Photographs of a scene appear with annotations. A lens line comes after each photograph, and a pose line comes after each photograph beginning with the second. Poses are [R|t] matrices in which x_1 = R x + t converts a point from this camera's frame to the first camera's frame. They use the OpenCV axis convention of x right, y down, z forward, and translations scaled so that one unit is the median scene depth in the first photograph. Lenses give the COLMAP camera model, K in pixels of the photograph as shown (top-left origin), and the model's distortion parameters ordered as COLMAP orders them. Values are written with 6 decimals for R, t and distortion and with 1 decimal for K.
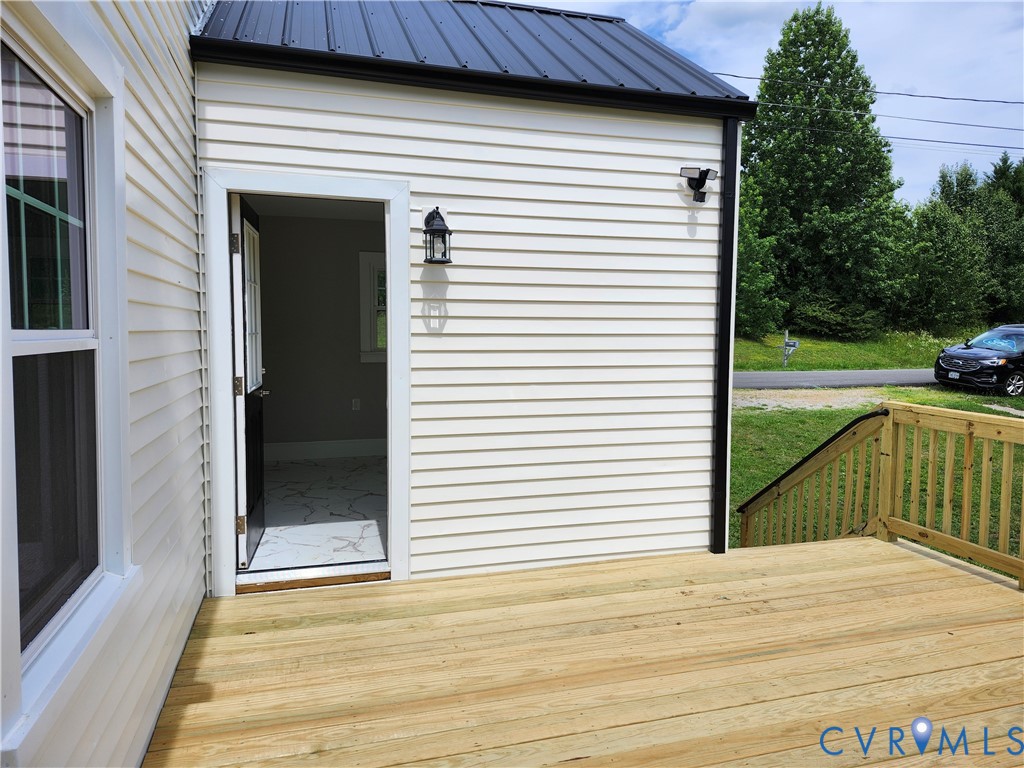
lens RADIAL K [[715.0, 0, 512.3], [0, 715.0, 378.7], [0, 0, 1]] dist [0.072757, -0.085598]
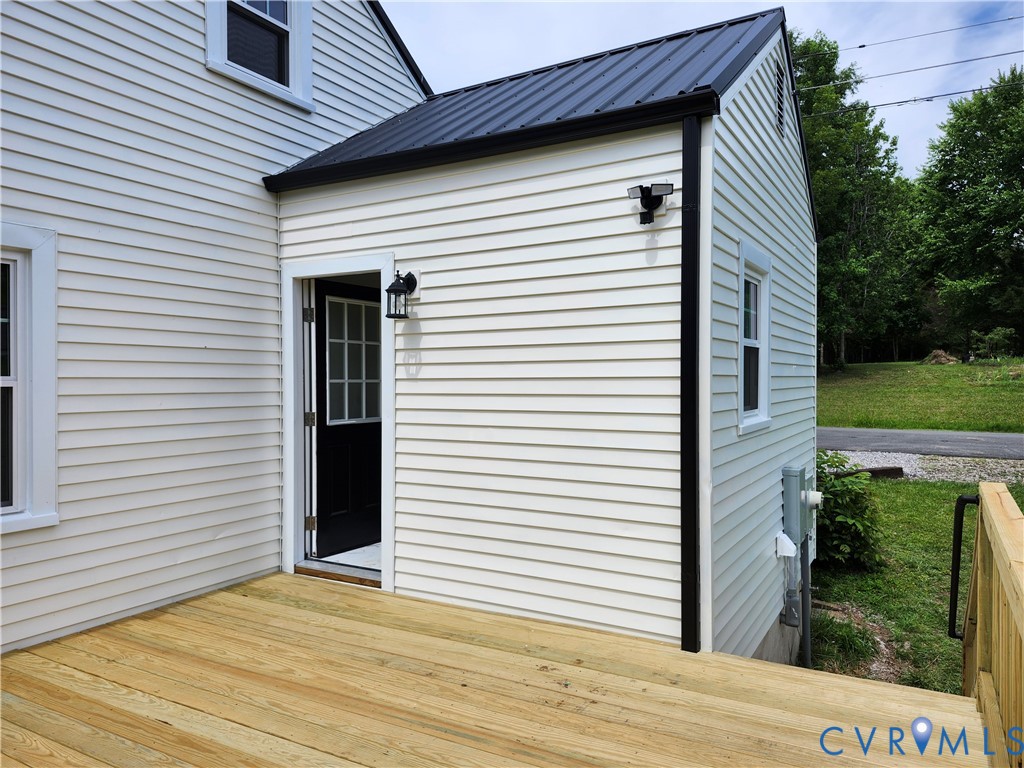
lens RADIAL K [[715.0, 0, 511.2], [0, 715.0, 386.6], [0, 0, 1]] dist [0.072757, -0.085598]
pose [[0.688480, -0.001398, -0.725254, 0.832060], [-0.042702, 0.998185, -0.042461, -0.008636], [0.723997, 0.060203, 0.687171, 0.330603]]
